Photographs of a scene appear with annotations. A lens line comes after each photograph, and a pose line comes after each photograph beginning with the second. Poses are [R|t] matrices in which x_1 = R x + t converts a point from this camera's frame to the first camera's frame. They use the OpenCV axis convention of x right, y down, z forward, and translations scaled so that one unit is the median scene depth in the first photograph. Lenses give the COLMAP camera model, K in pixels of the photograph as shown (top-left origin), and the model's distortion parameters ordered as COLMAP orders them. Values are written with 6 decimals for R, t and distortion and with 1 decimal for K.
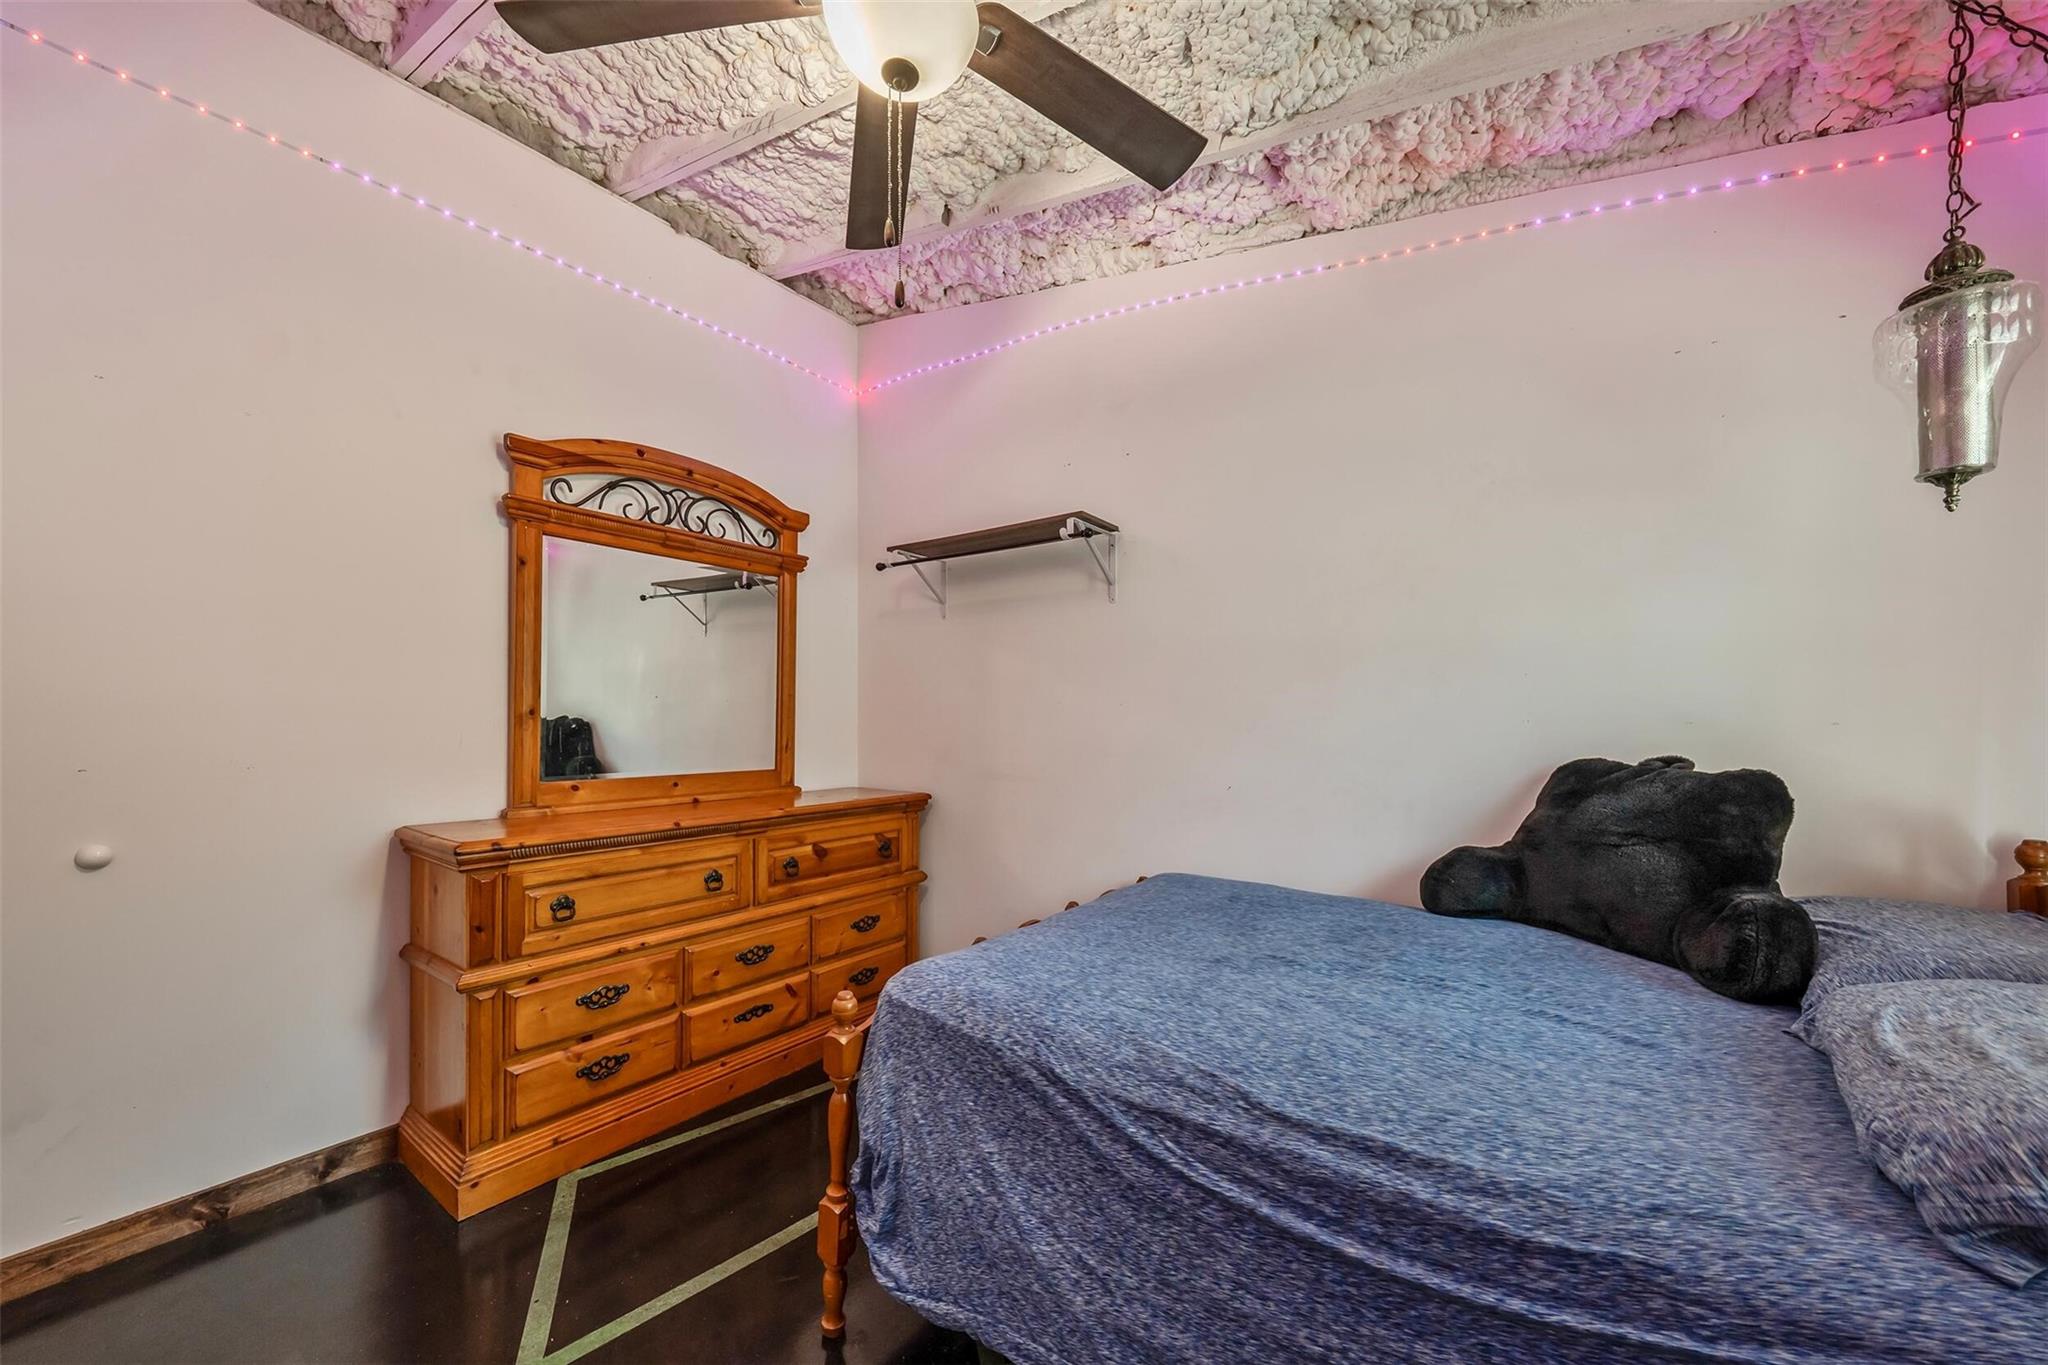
lens RADIAL K [[763.2, 0, 1024.0], [0, 763.2, 682.5], [0, 0, 1]] dist [-0.003465, -0.000300]
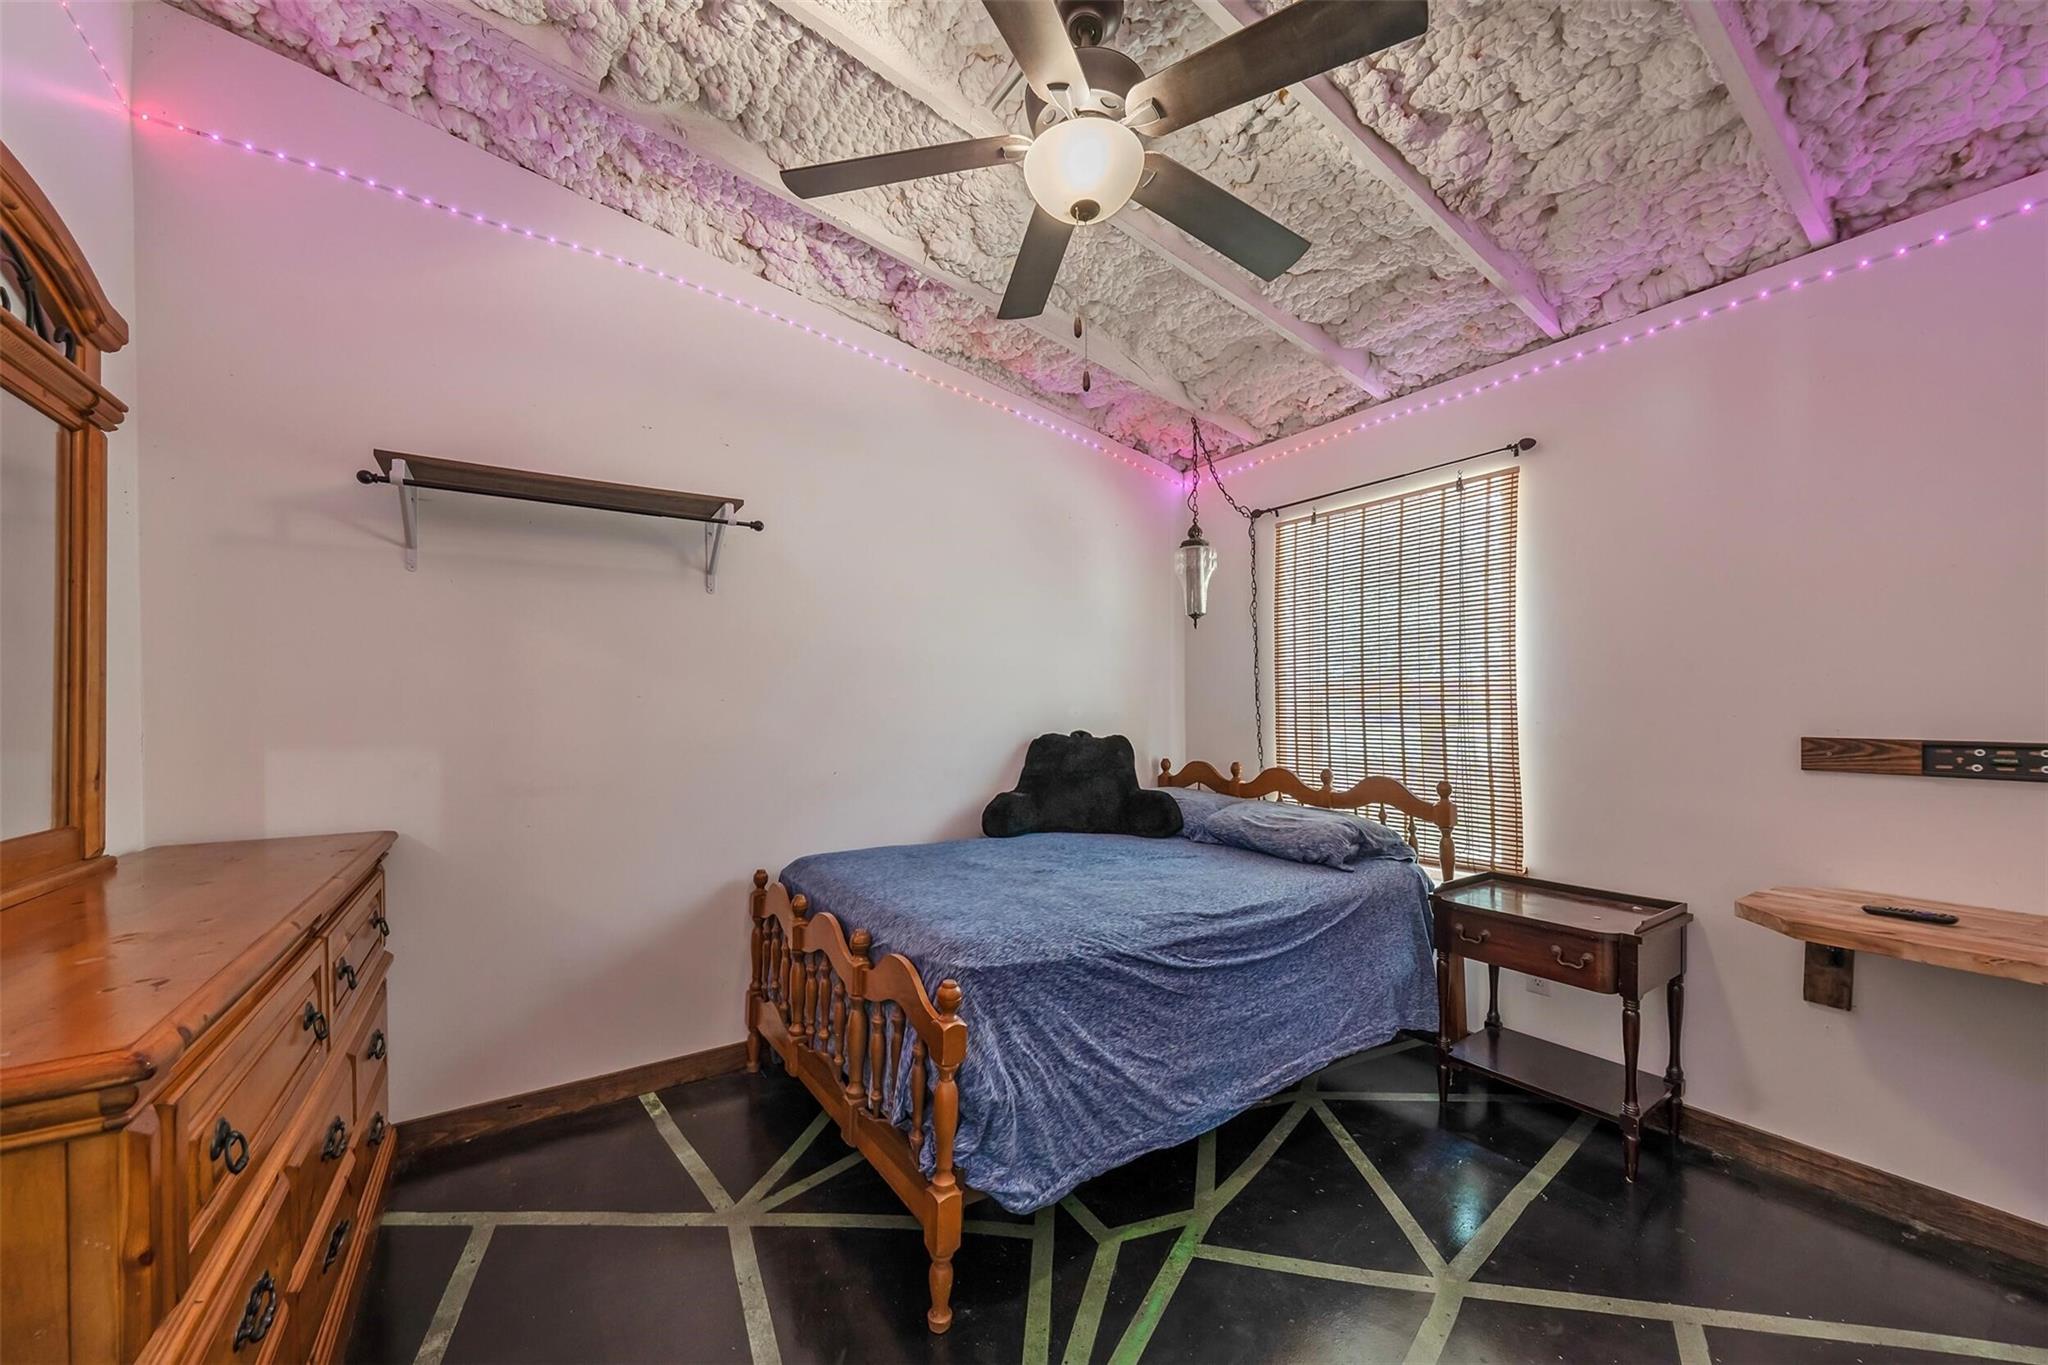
lens RADIAL K [[759.2, 0, 1028.1], [0, 759.2, 659.1], [0, 0, 1]] dist [-0.002174, -0.000103]
pose [[0.350102, 0.060506, 0.934755, -1.395013], [-0.035613, 0.998050, -0.051265, 0.026951], [-0.936034, -0.015341, 0.351575, 0.647116]]
